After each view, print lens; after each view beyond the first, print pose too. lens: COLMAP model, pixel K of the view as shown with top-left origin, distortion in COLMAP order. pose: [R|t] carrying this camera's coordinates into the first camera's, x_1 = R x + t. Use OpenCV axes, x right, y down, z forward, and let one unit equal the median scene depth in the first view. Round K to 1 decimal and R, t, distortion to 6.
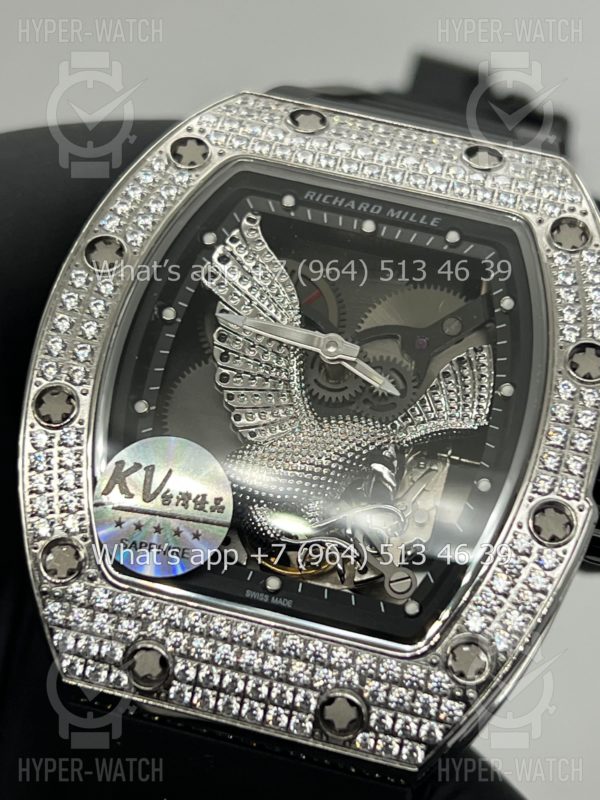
lens RADIAL K [[1887.5, 0, 305.3], [0, 1887.5, 399.1], [0, 0, 1]] dist [0.216444, 0.000000]
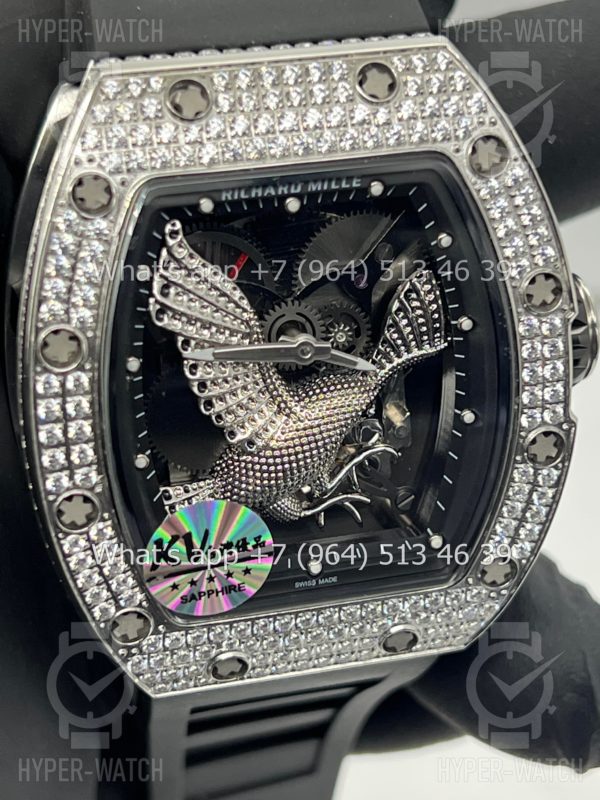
lens RADIAL K [[1887.5, 0, 297.6], [0, 1887.5, 397.3], [0, 0, 1]] dist [0.216444, 0.000000]
pose [[0.910146, -0.372471, 0.181384, -0.180131], [0.177948, 0.746849, 0.640742, -0.651536], [-0.374124, -0.550892, 0.746022, 0.229112]]
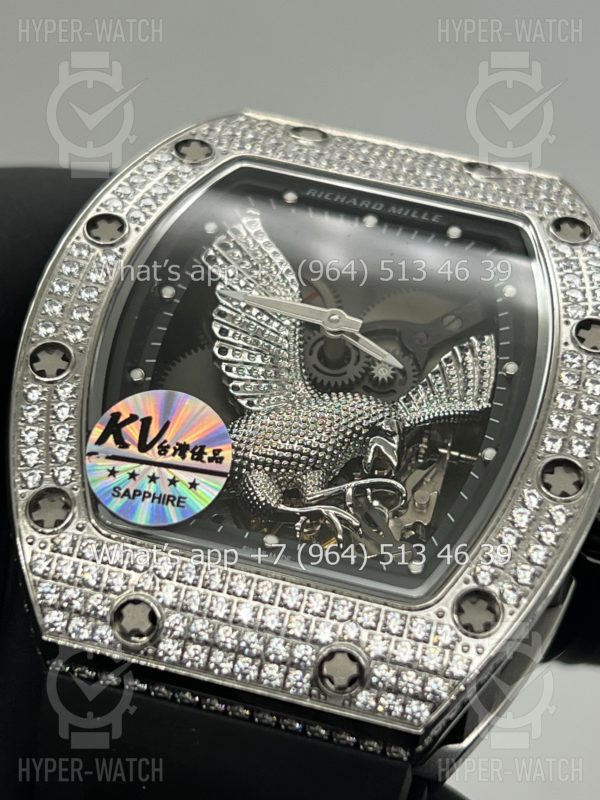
lens RADIAL K [[1887.5, 0, 296.5], [0, 1887.5, 393.3], [0, 0, 1]] dist [0.216444, 0.000000]
pose [[0.998713, 0.034904, 0.036785, -0.039951], [-0.025228, 0.971263, -0.236667, 0.239907], [-0.043989, 0.235434, 0.970894, 0.052580]]
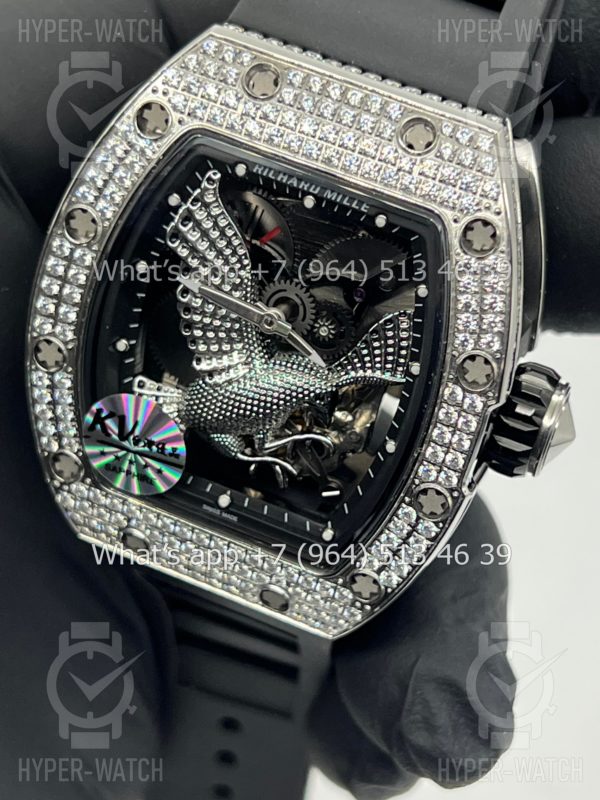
lens RADIAL K [[1887.5, 0, 300.6], [0, 1887.5, 400.1], [0, 0, 1]] dist [0.216444, 0.000000]
pose [[0.968719, 0.099034, -0.227543, 0.299849], [0.058938, 0.798870, 0.598609, -0.679374], [0.241060, -0.593295, 0.768044, 0.077878]]
